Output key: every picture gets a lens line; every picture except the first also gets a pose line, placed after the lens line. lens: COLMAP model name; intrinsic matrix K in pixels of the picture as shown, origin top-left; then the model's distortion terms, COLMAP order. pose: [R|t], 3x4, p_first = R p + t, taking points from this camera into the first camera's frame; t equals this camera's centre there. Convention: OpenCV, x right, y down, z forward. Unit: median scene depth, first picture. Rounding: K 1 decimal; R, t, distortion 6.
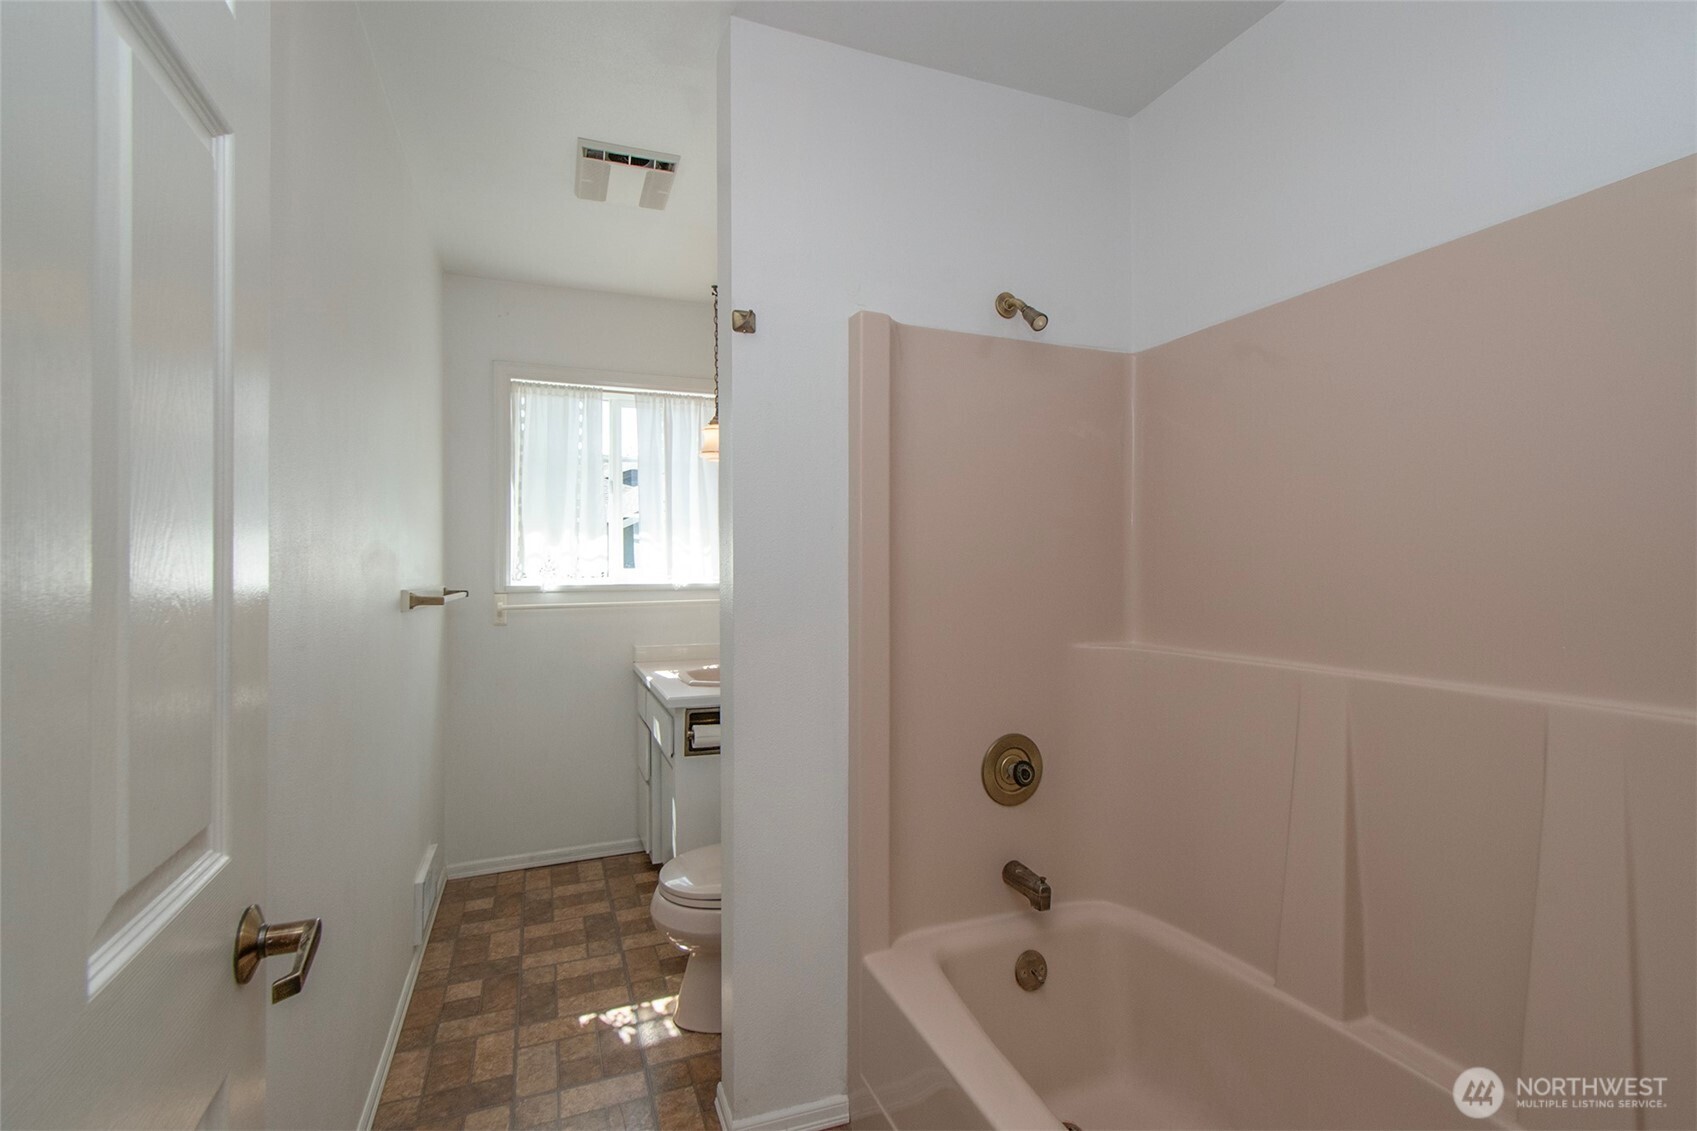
lens RADIAL K [[793.5, 0, 848.9], [0, 793.5, 531.9], [0, 0, 1]] dist [0.003293, 0.000187]
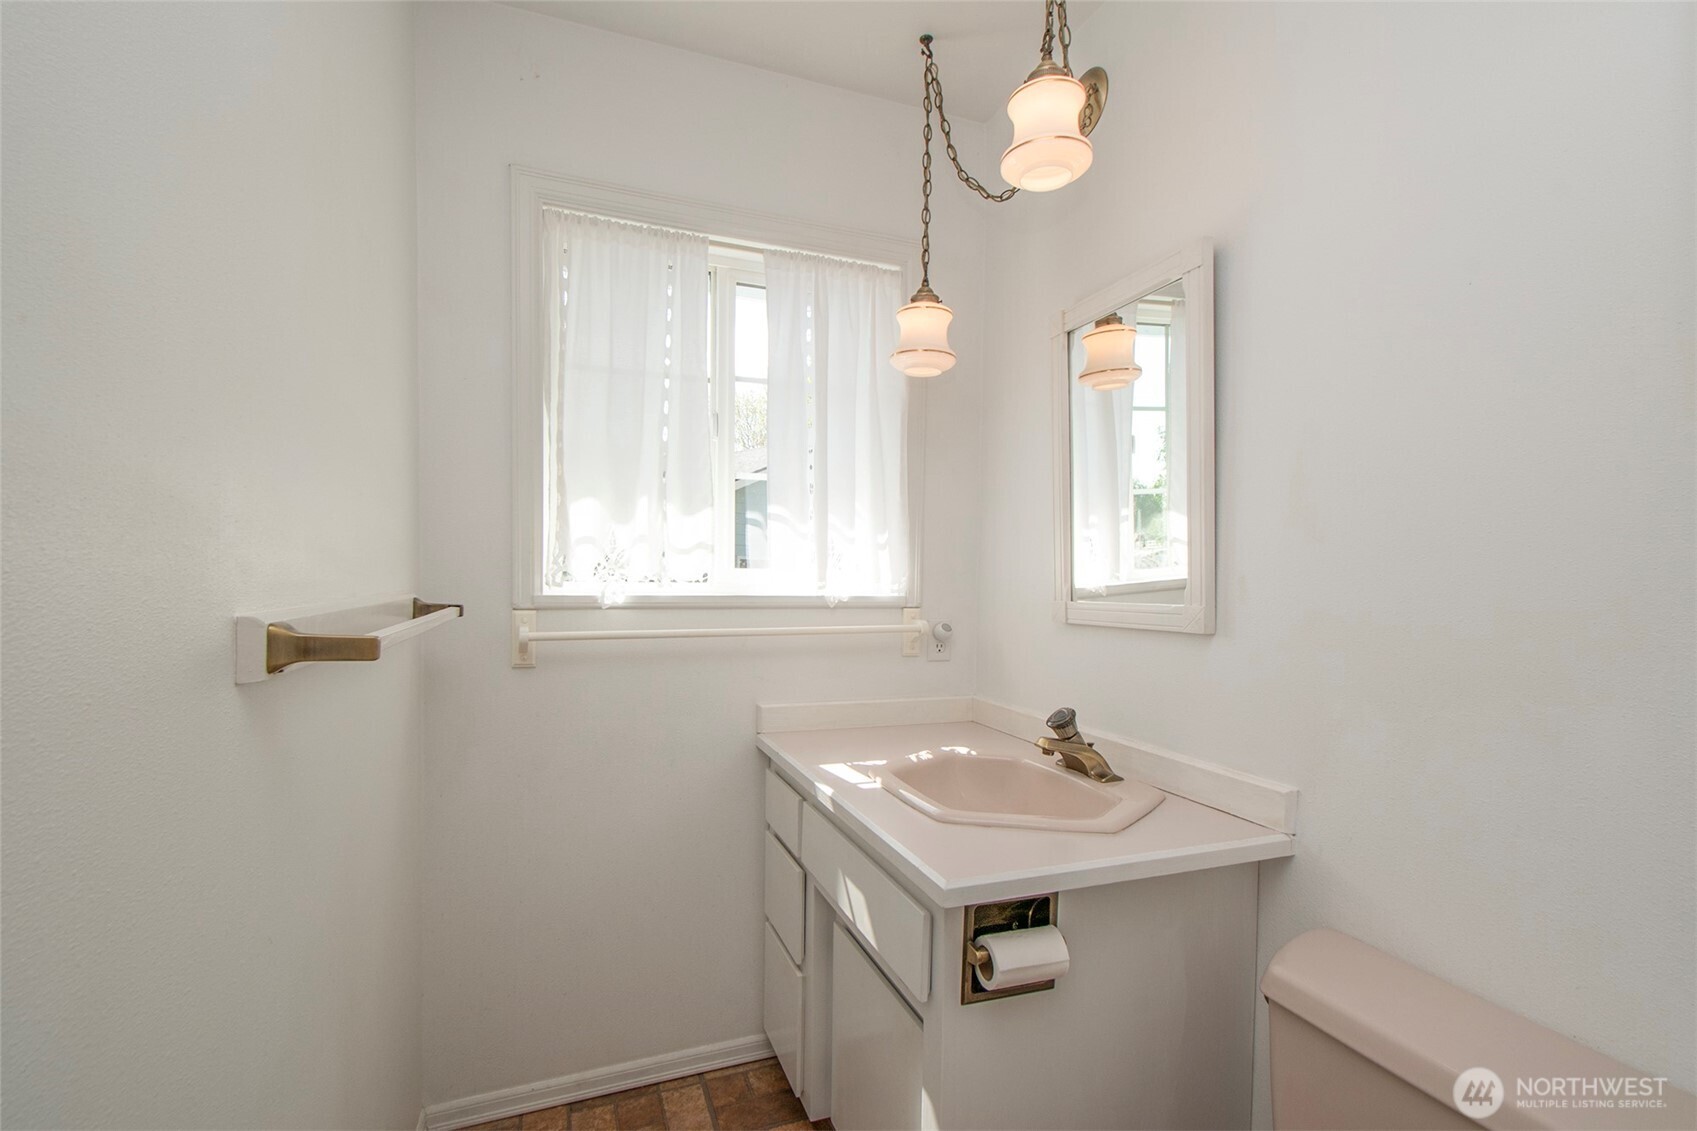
lens RADIAL K [[753.8, 0, 846.2], [0, 753.8, 575.0], [0, 0, 1]] dist [0.014023, 0.000332]
pose [[0.999829, 0.018318, 0.002354, -0.218397], [-0.018410, 0.998683, 0.047887, 0.025277], [-0.001474, -0.047922, 0.998850, 0.480498]]
